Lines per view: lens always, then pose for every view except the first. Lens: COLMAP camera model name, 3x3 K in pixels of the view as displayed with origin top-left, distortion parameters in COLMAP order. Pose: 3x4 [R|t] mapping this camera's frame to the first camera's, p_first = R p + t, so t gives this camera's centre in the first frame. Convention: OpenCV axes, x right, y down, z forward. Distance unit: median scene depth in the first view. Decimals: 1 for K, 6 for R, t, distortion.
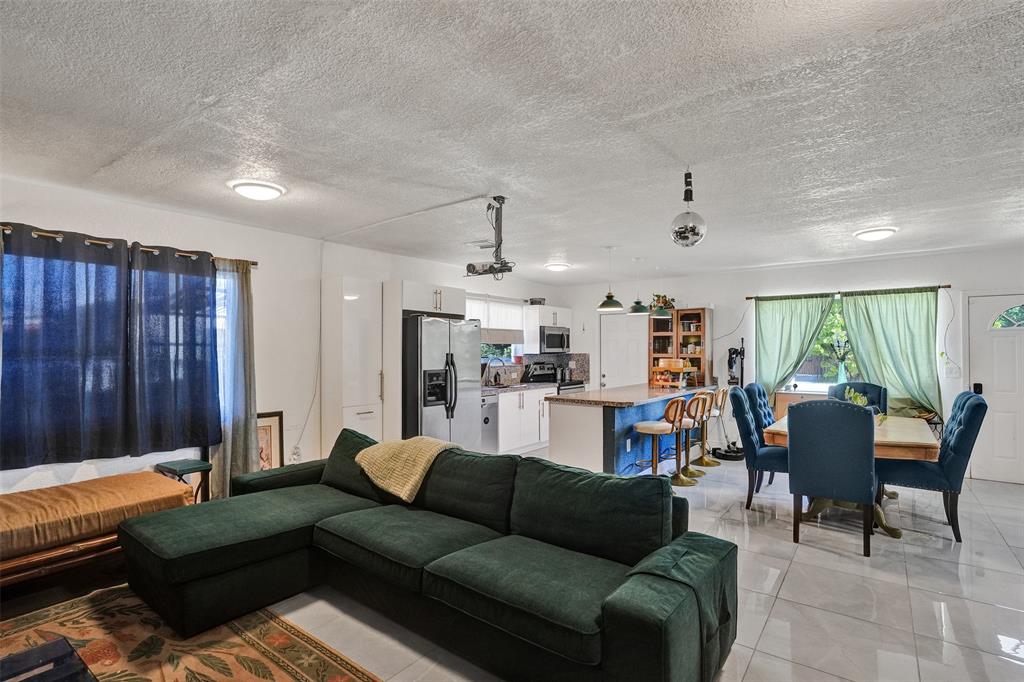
lens RADIAL K [[474.7, 0, 513.0], [0, 474.7, 351.4], [0, 0, 1]] dist [-0.003894, -0.000187]
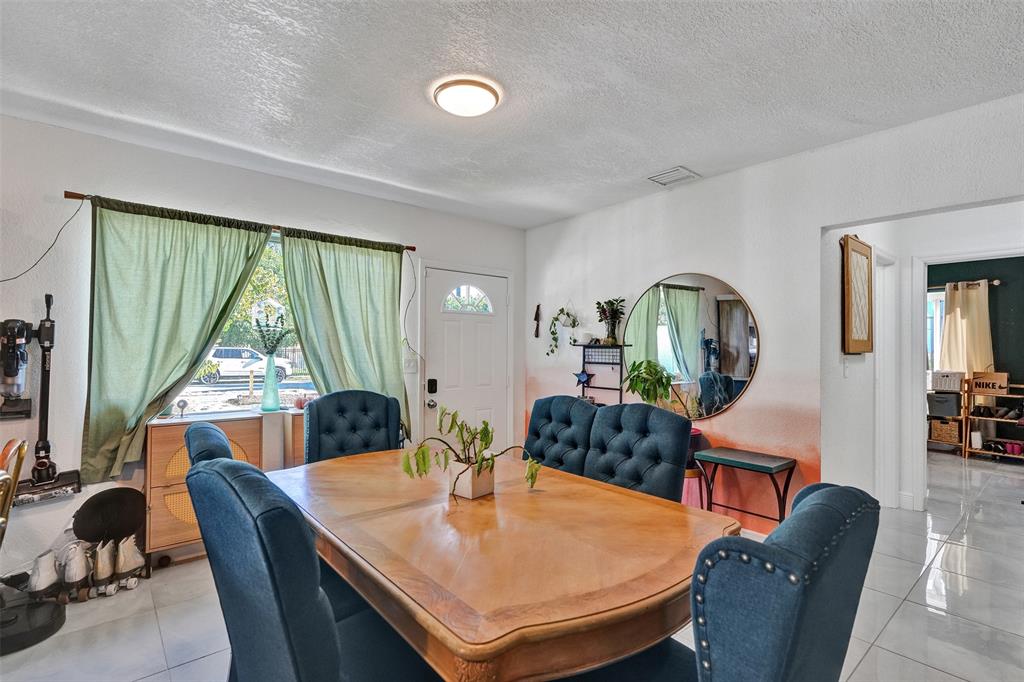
lens RADIAL K [[474.7, 0, 511.3], [0, 474.7, 342.2], [0, 0, 1]] dist [-0.003894, -0.000187]
pose [[0.217780, 0.005039, 0.975985, 0.219853], [-0.015523, 0.999878, -0.001699, 0.005506], [-0.975874, -0.014780, 0.217832, 0.636158]]
